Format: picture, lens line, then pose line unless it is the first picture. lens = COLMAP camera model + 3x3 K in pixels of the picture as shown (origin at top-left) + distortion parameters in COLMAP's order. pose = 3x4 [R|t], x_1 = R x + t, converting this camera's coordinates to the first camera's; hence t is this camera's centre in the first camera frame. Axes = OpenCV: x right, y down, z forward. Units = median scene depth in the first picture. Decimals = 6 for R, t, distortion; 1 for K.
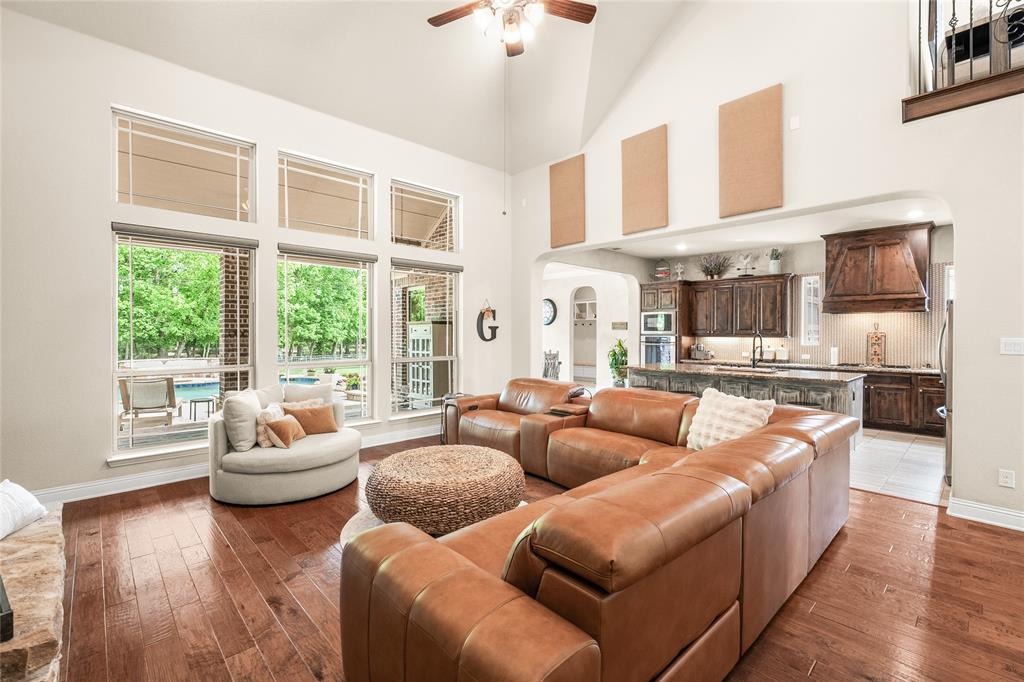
lens RADIAL K [[450.3, 0, 514.0], [0, 450.3, 333.8], [0, 0, 1]] dist [-0.001506, -0.000780]
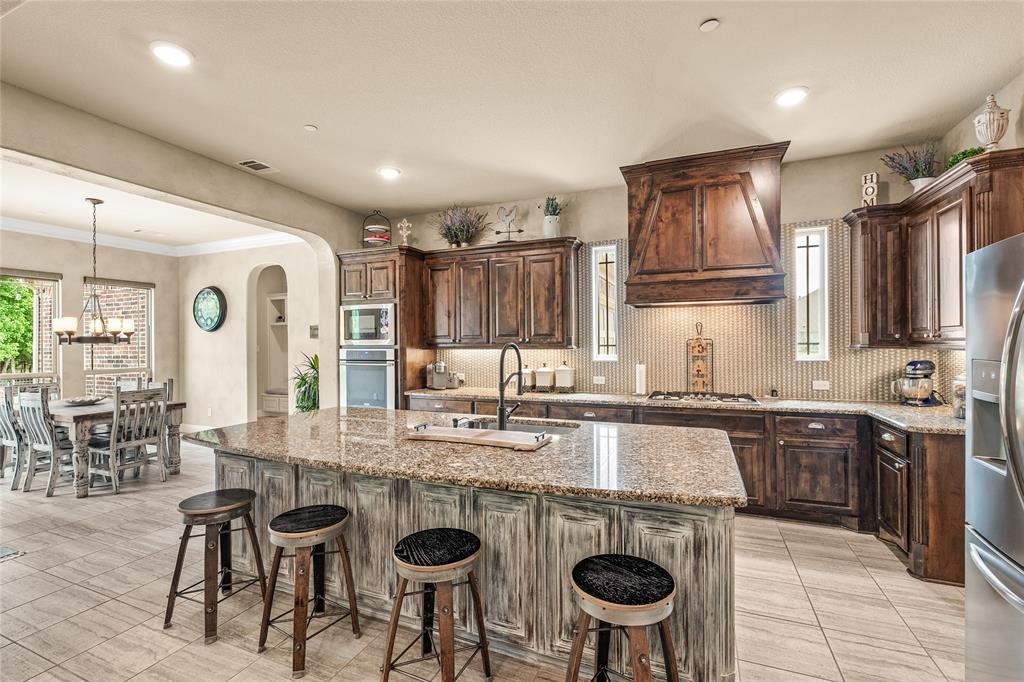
lens RADIAL K [[450.3, 0, 511.8], [0, 450.3, 343.2], [0, 0, 1]] dist [-0.001506, -0.000780]
pose [[0.915294, -0.013577, 0.402558, 0.300740], [0.013599, 0.999904, 0.002802, -0.001296], [-0.402557, 0.002910, 0.915390, 0.495958]]
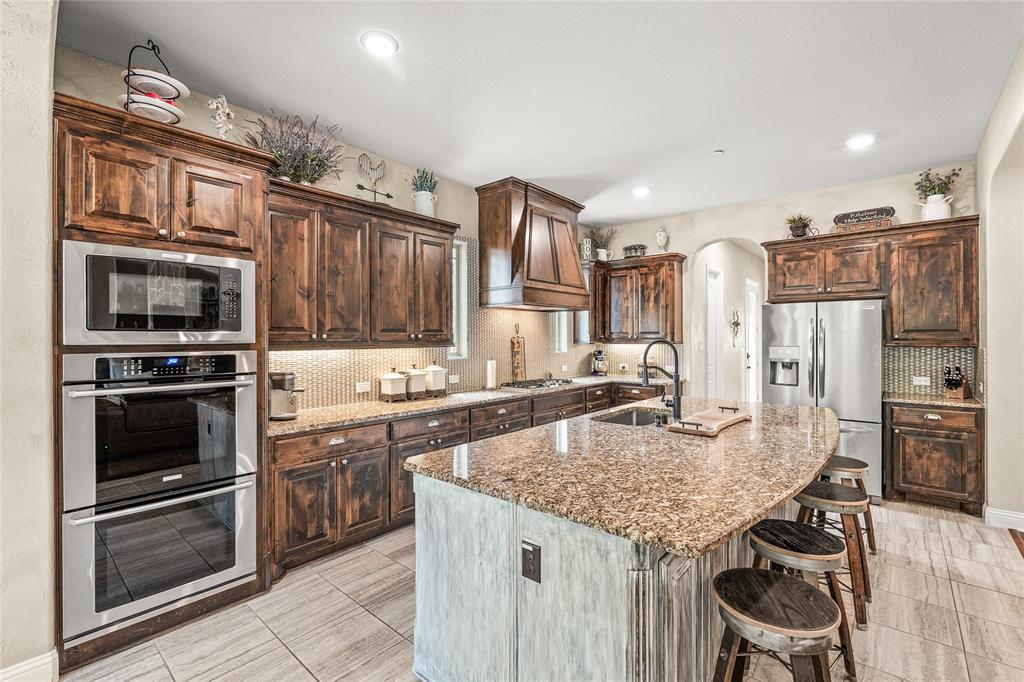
lens RADIAL K [[450.3, 0, 511.3], [0, 450.3, 337.3], [0, 0, 1]] dist [-0.001506, -0.000780]
pose [[-0.098557, -0.002210, 0.995129, 0.072106], [0.004903, 0.999984, 0.002706, -0.003316], [-0.995119, 0.005146, -0.098544, 0.974333]]
